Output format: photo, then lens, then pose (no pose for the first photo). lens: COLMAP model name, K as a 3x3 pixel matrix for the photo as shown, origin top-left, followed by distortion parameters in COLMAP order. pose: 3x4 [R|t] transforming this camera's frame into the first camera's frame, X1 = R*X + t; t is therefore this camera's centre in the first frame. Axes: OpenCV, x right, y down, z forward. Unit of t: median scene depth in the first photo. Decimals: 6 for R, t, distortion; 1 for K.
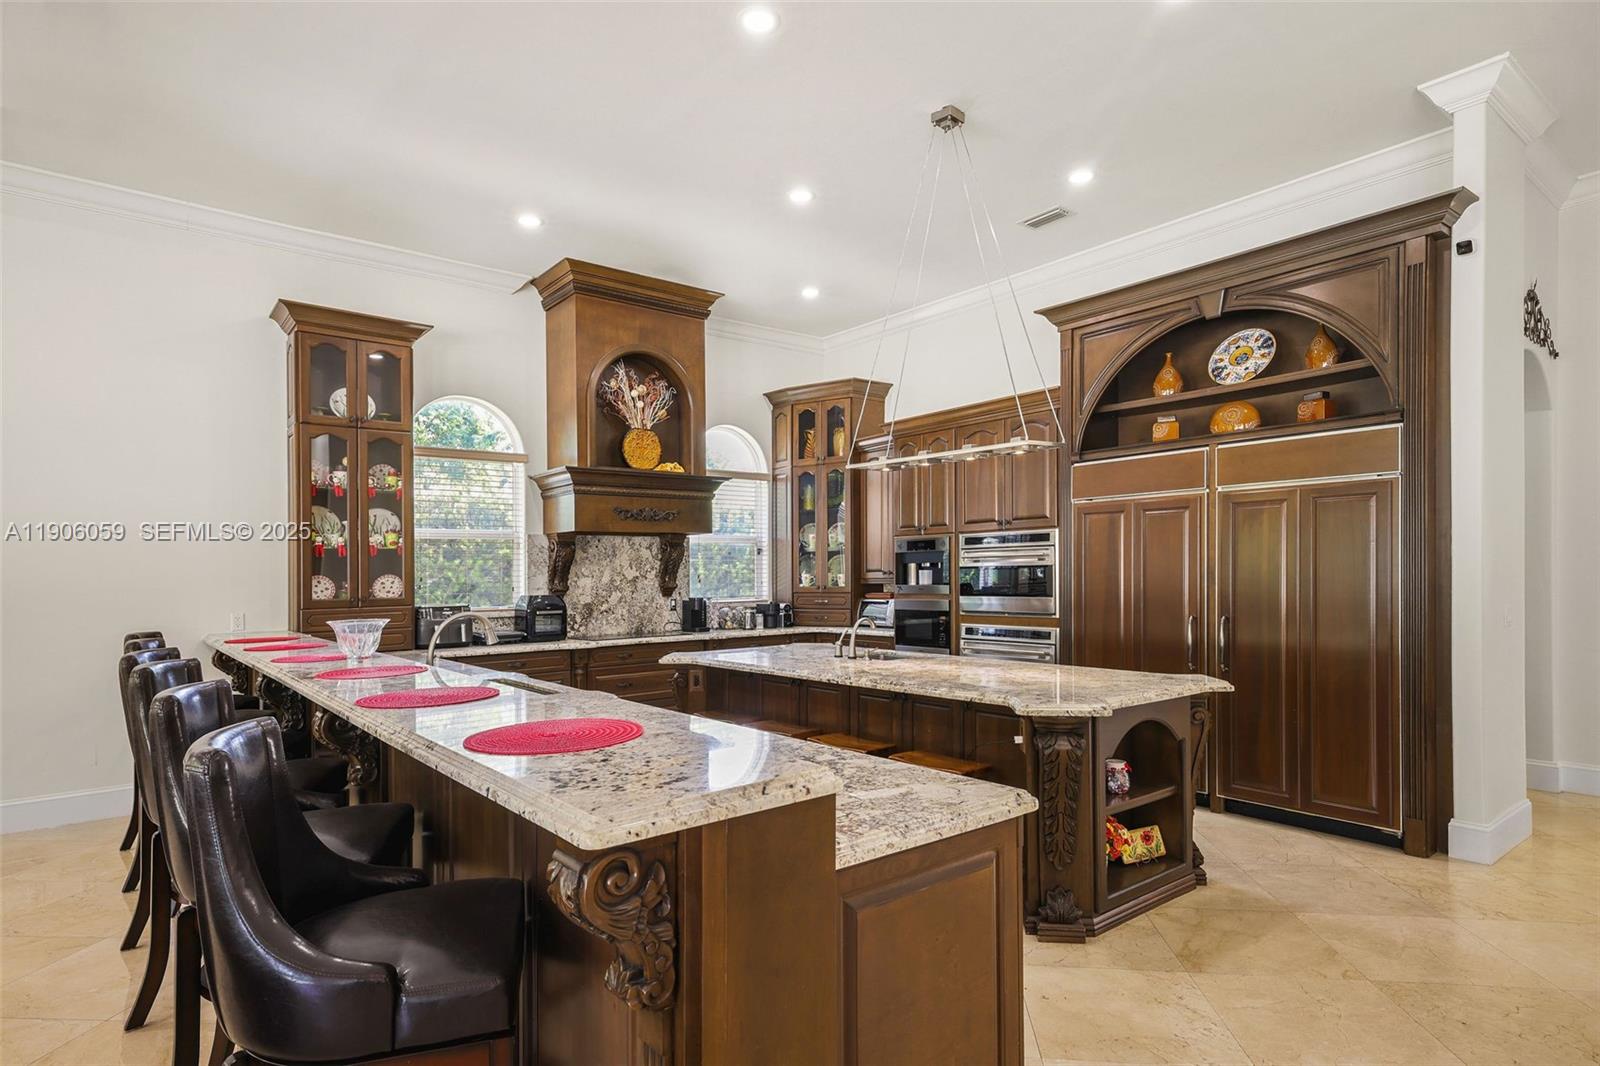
lens RADIAL K [[844.8, 0, 853.7], [0, 844.8, 573.0], [0, 0, 1]] dist [0.024401, 0.000542]
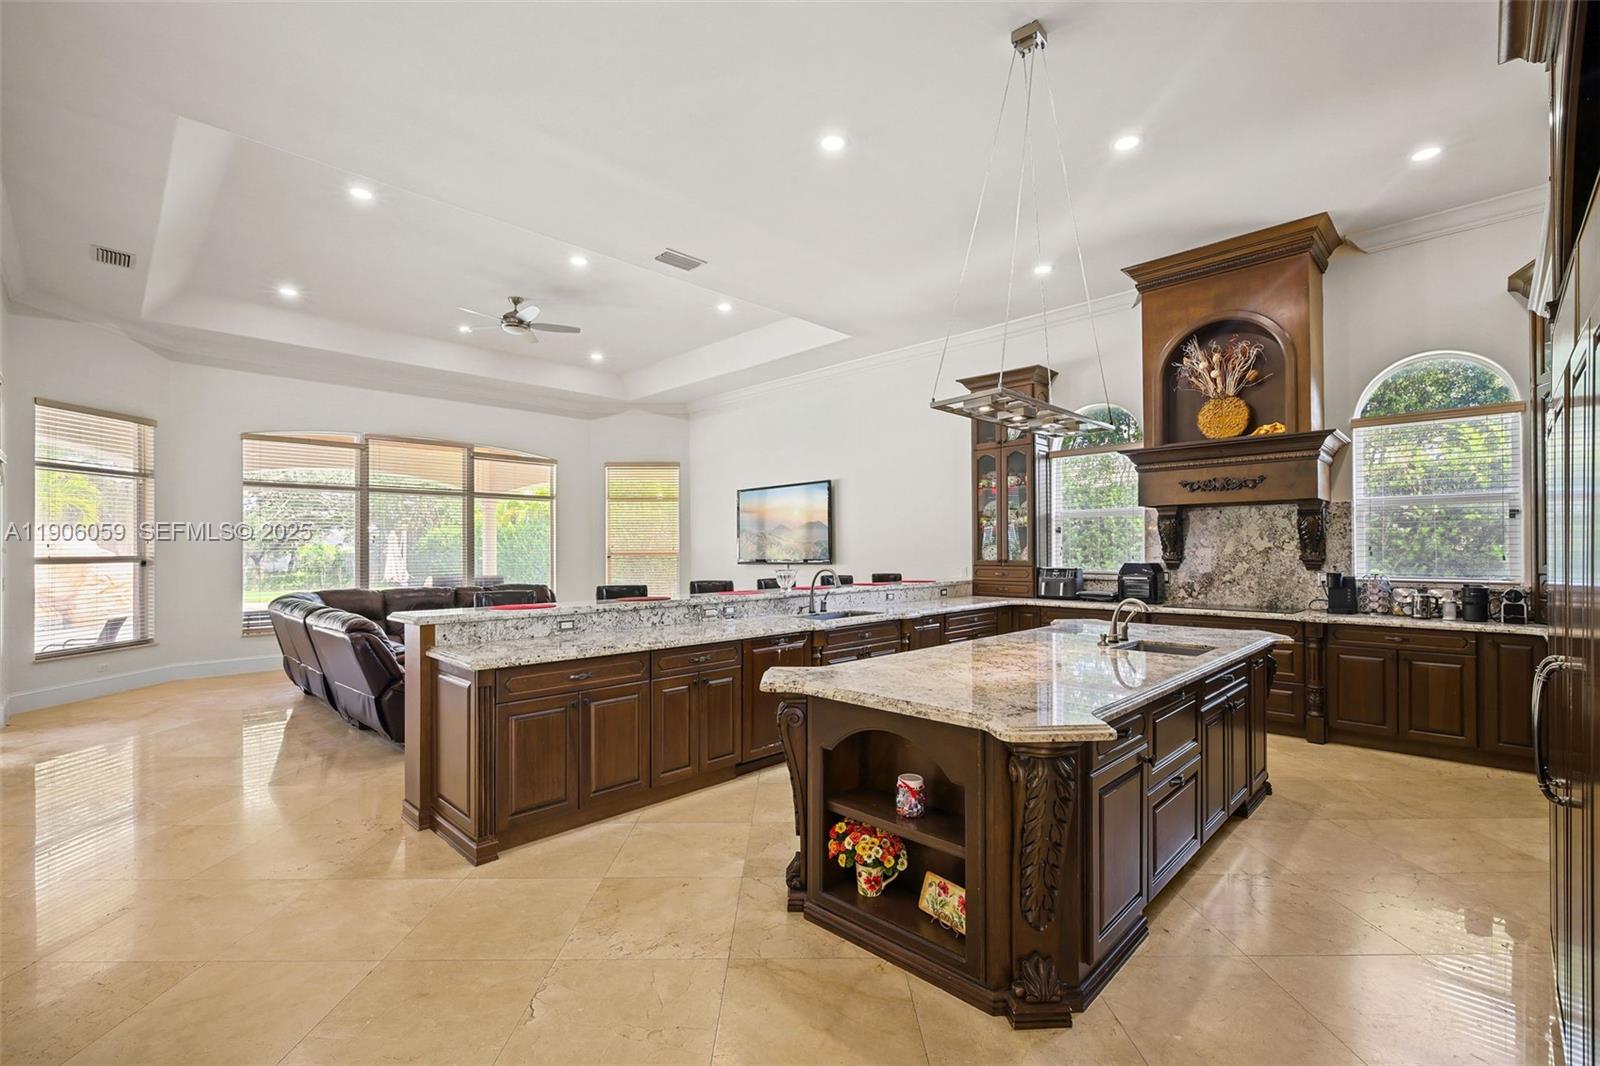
lens RADIAL K [[693.7, 0, 787.2], [0, 693.7, 546.6], [0, 0, 1]] dist [0.001986, -0.000491]
pose [[0.089802, 0.010773, -0.995901, 0.487568], [0.002387, 0.999936, 0.011032, -0.007029], [0.995957, -0.003368, 0.089770, 0.408058]]
